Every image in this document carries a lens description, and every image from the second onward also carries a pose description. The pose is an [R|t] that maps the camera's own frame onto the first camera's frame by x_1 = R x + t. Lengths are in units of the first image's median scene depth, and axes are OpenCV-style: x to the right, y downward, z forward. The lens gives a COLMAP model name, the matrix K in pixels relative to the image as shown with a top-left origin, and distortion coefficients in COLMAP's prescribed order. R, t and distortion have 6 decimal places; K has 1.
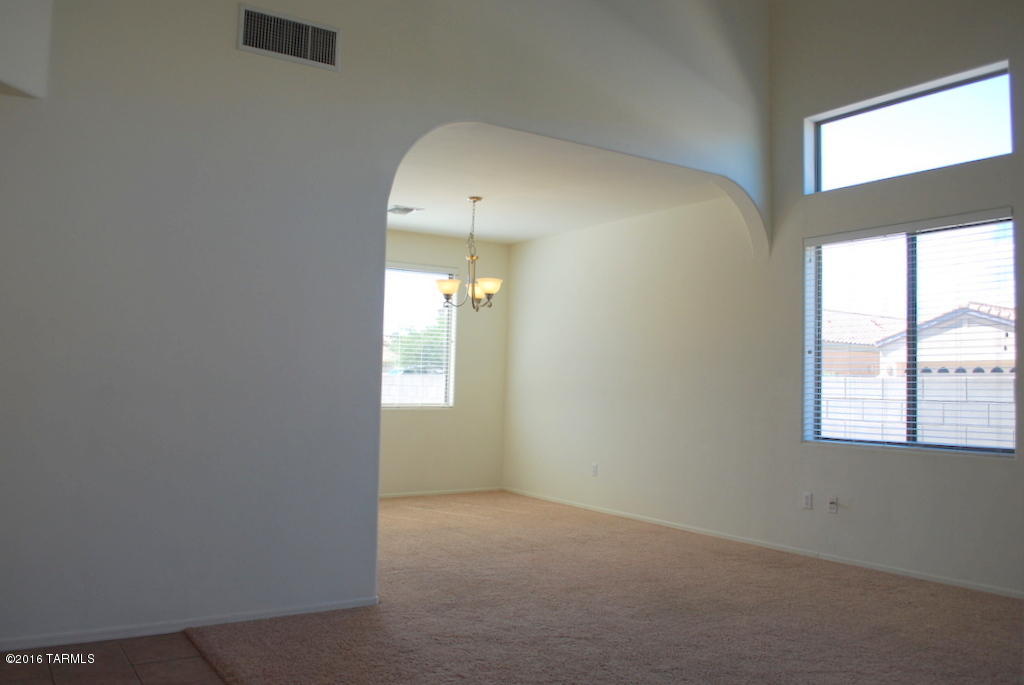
lens RADIAL K [[828.3, 0, 512.0], [0, 828.3, 342.5], [0, 0, 1]] dist [-0.085775, 0.005706]
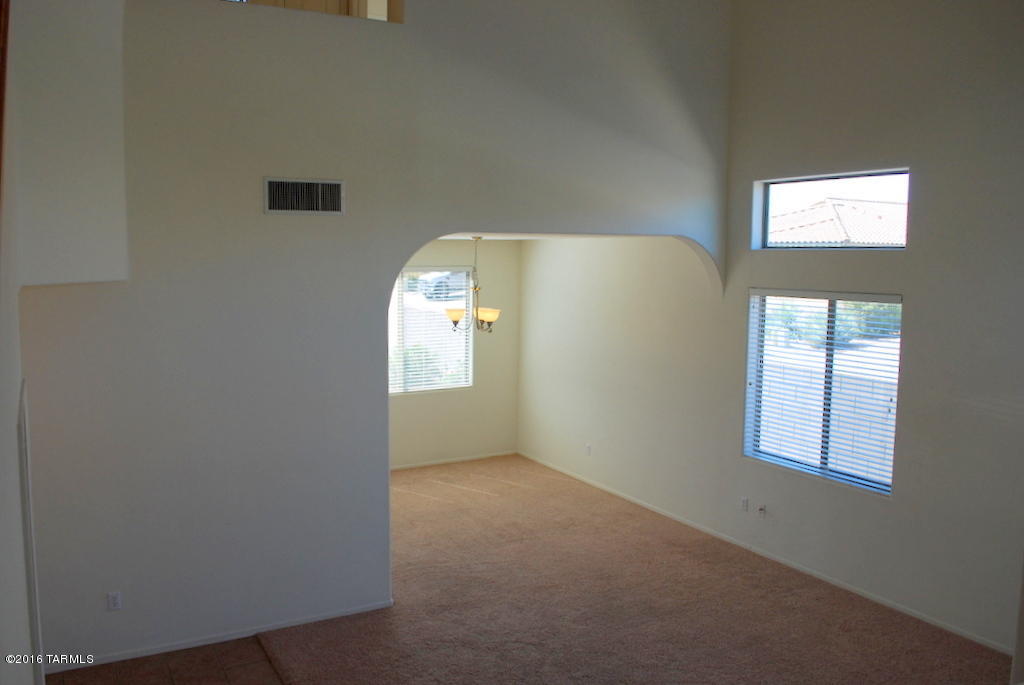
lens RADIAL K [[837.1, 0, 512.0], [0, 837.1, 342.5], [0, 0, 1]] dist [-0.078645, 0.002818]
pose [[0.997474, -0.008447, -0.070524, 0.129817], [0.018957, 0.988545, 0.149730, -0.302002], [0.068452, -0.150688, 0.986209, -0.275549]]
